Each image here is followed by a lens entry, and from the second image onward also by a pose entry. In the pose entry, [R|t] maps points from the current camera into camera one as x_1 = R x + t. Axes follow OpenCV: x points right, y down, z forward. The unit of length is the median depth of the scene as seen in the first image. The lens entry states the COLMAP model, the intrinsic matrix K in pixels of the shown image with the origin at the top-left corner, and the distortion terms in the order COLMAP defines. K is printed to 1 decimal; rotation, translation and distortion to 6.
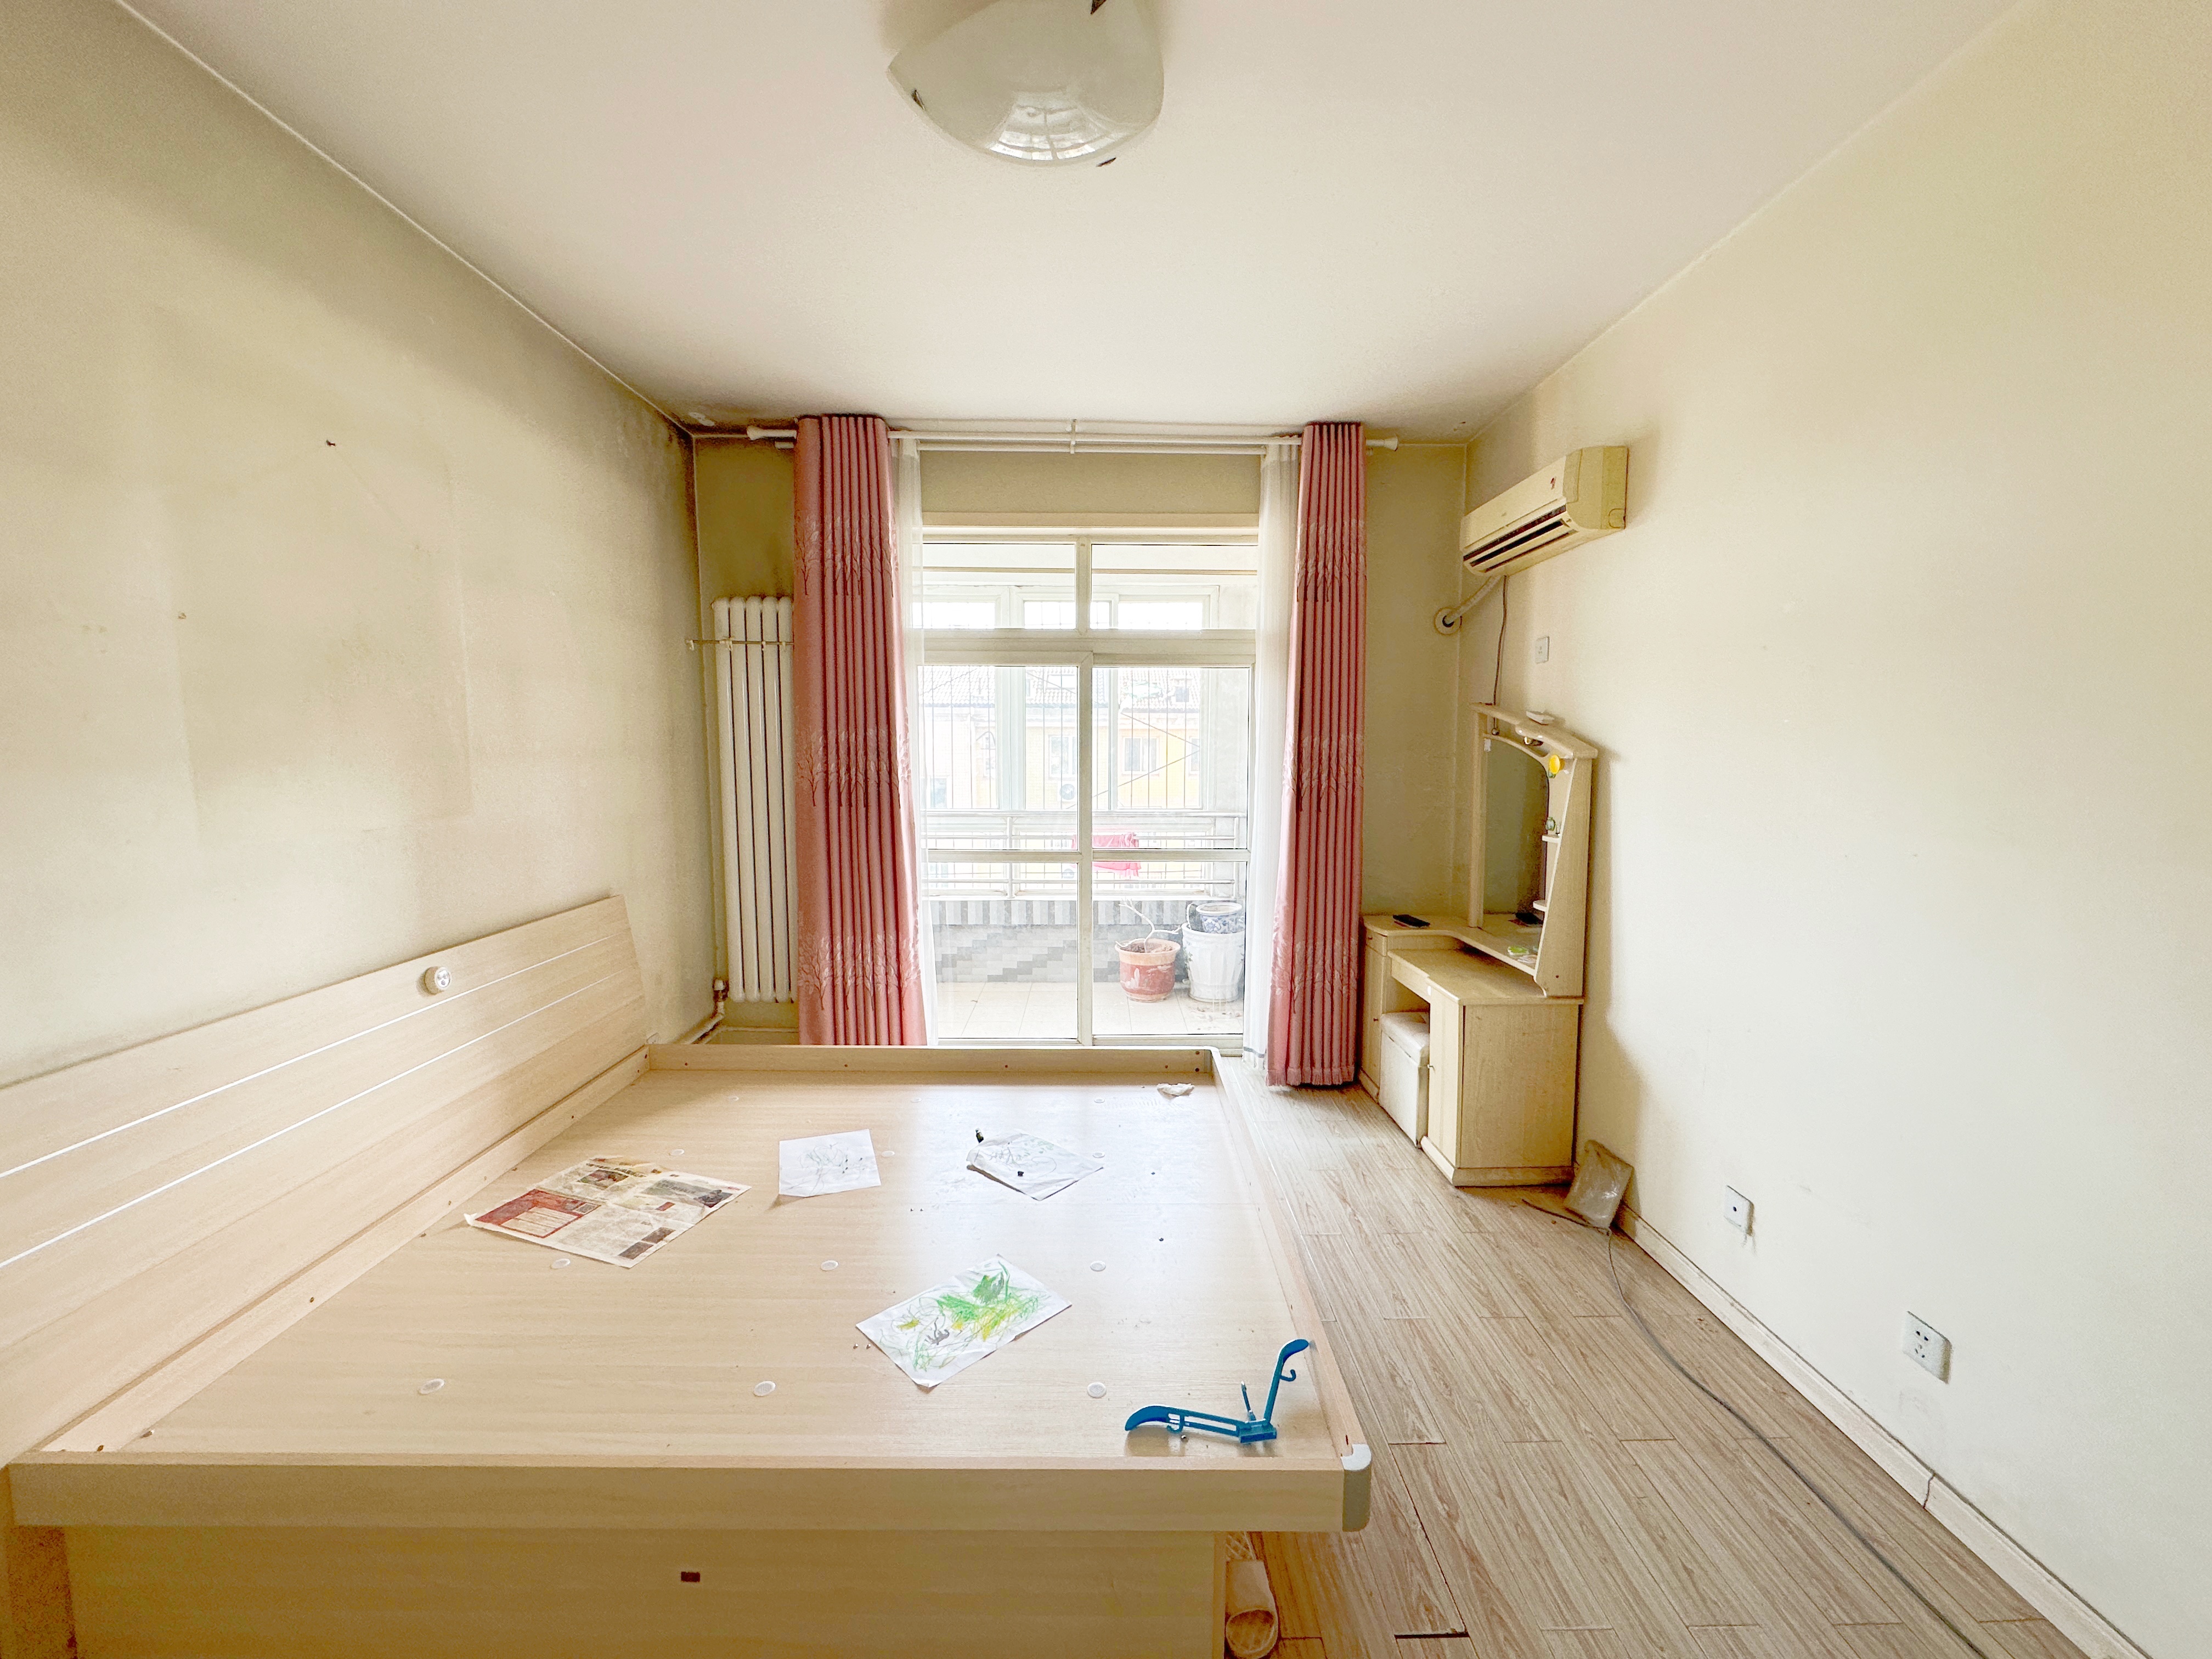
lens RADIAL K [[882.4, 0, 1103.9], [0, 882.4, 825.9], [0, 0, 1]] dist [0.001403, 0.000168]
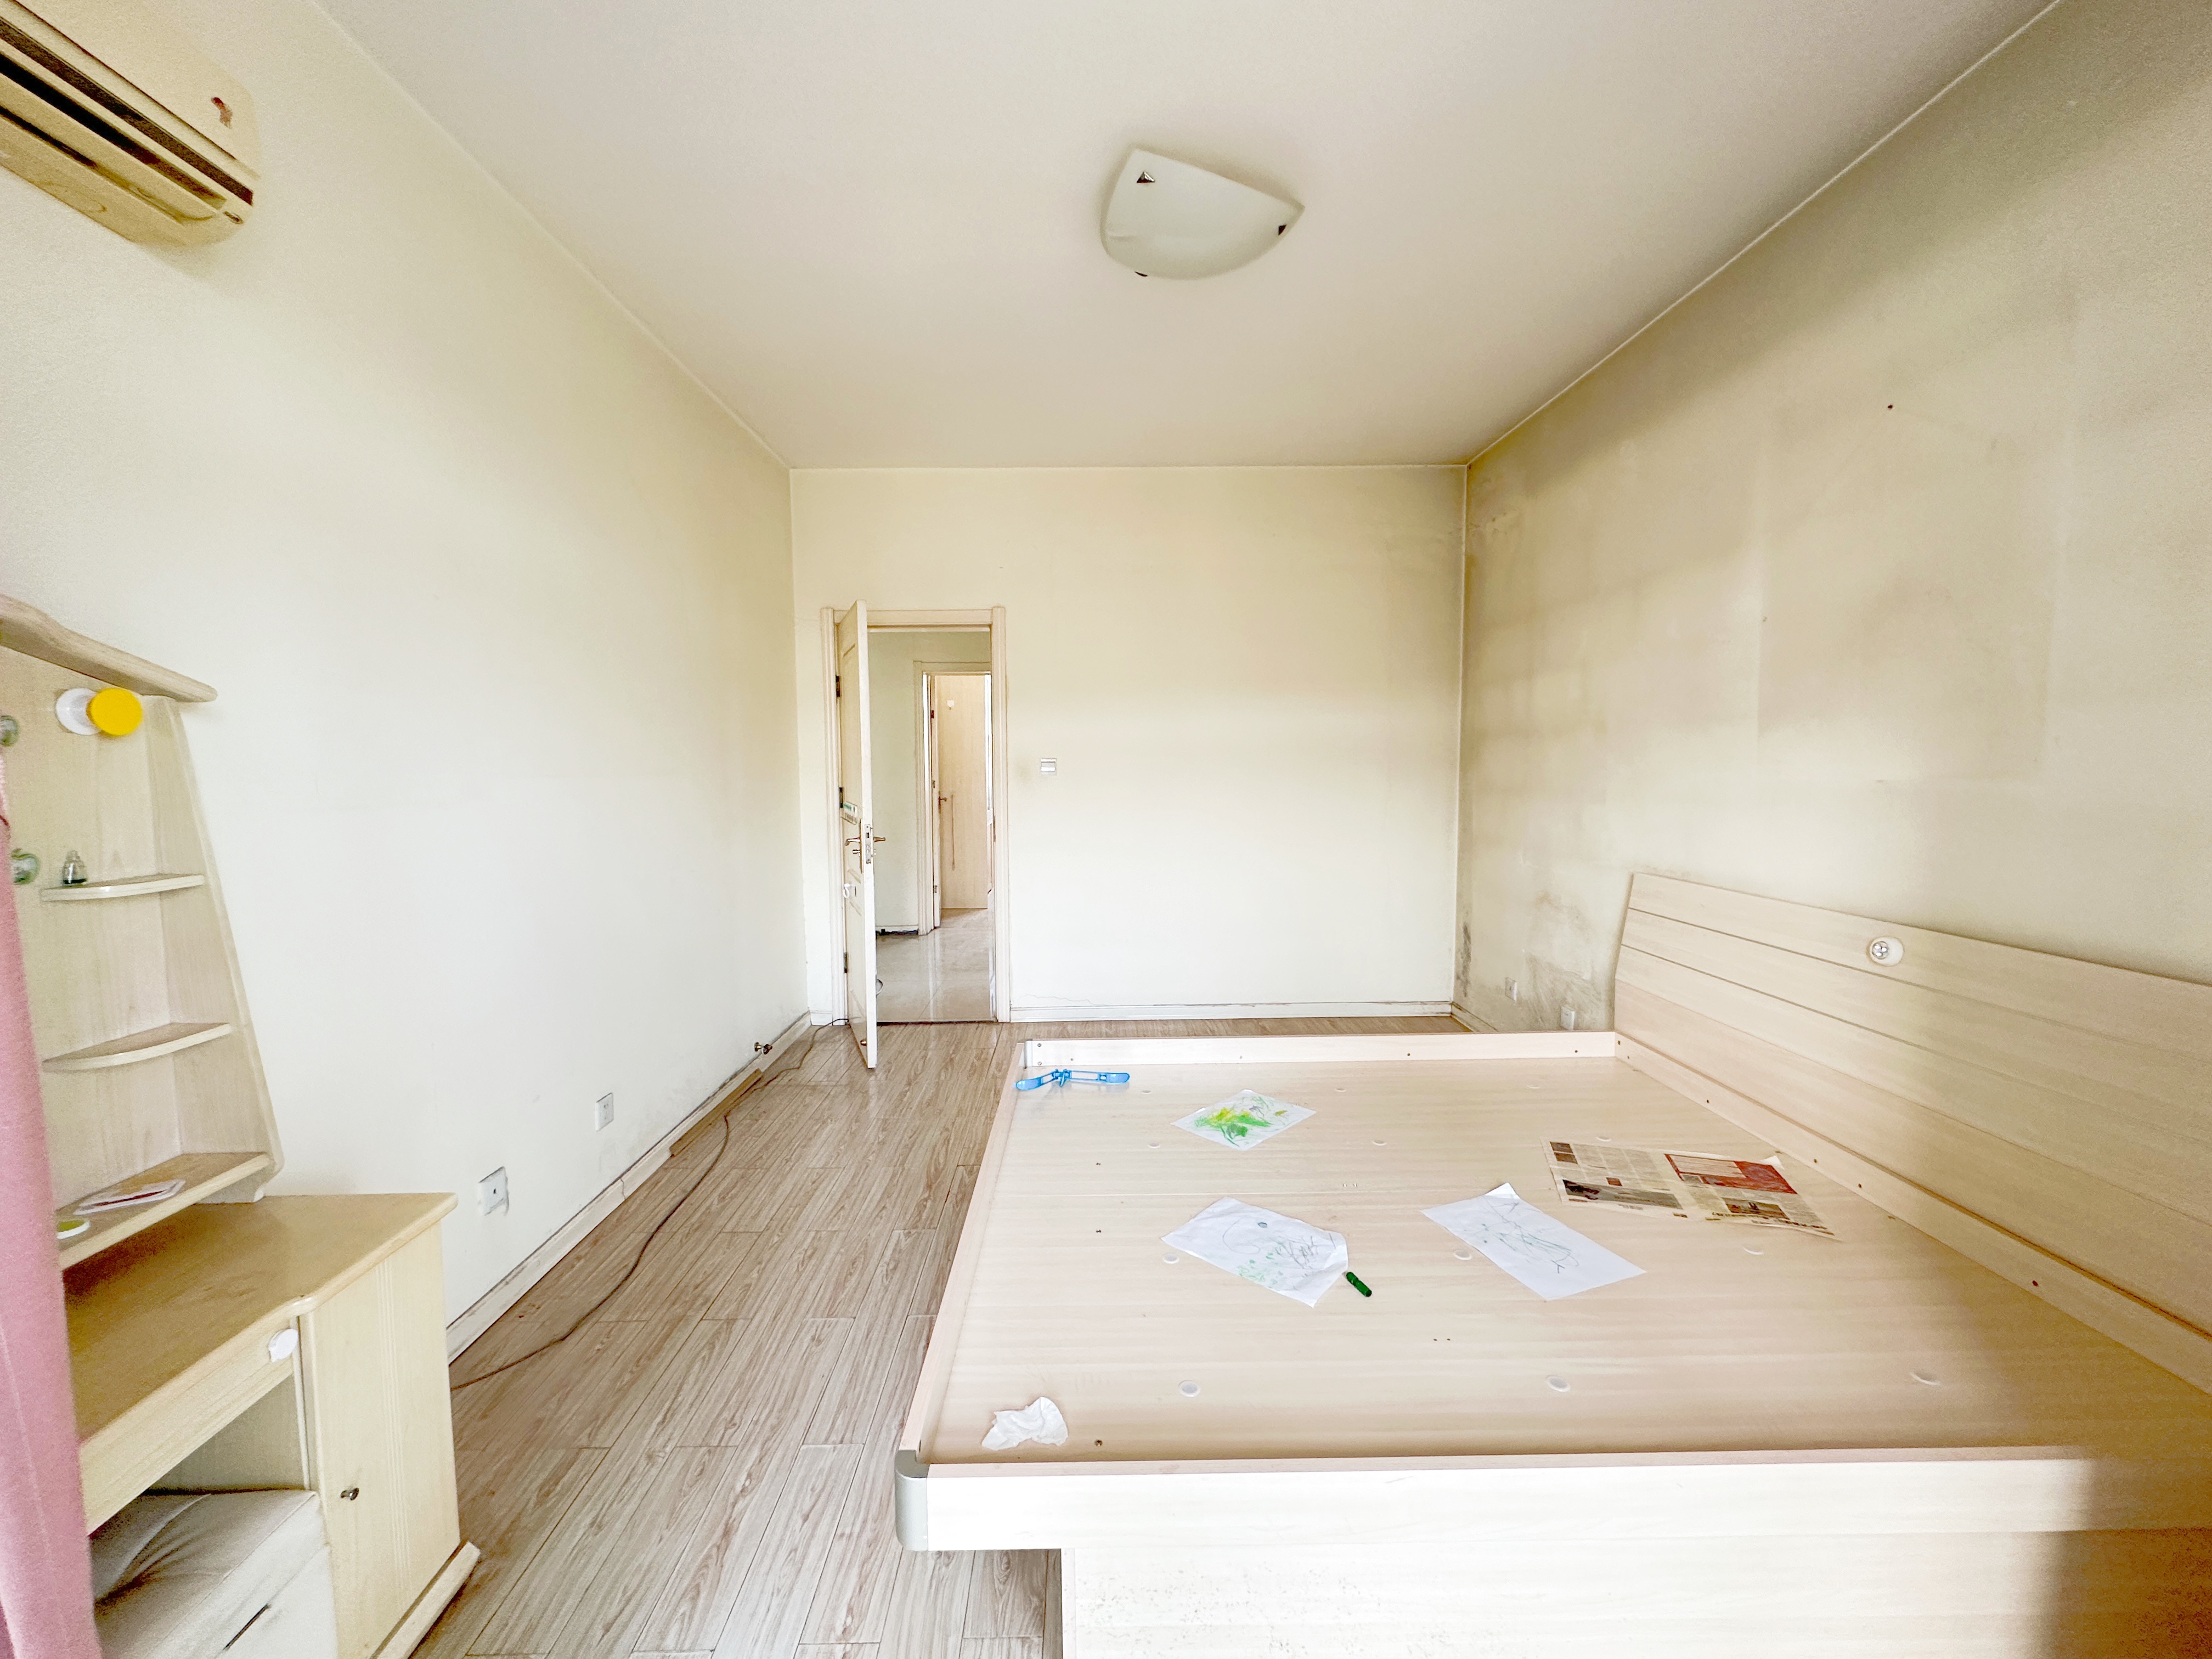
lens RADIAL K [[882.4, 0, 1103.9], [0, 882.4, 825.9], [0, 0, 1]] dist [0.001403, 0.000168]
pose [[-0.999969, 0.007431, -0.002490, 0.052309], [0.006922, 0.986428, 0.164049, -0.104274], [0.003675, 0.164026, -0.986449, 1.809475]]
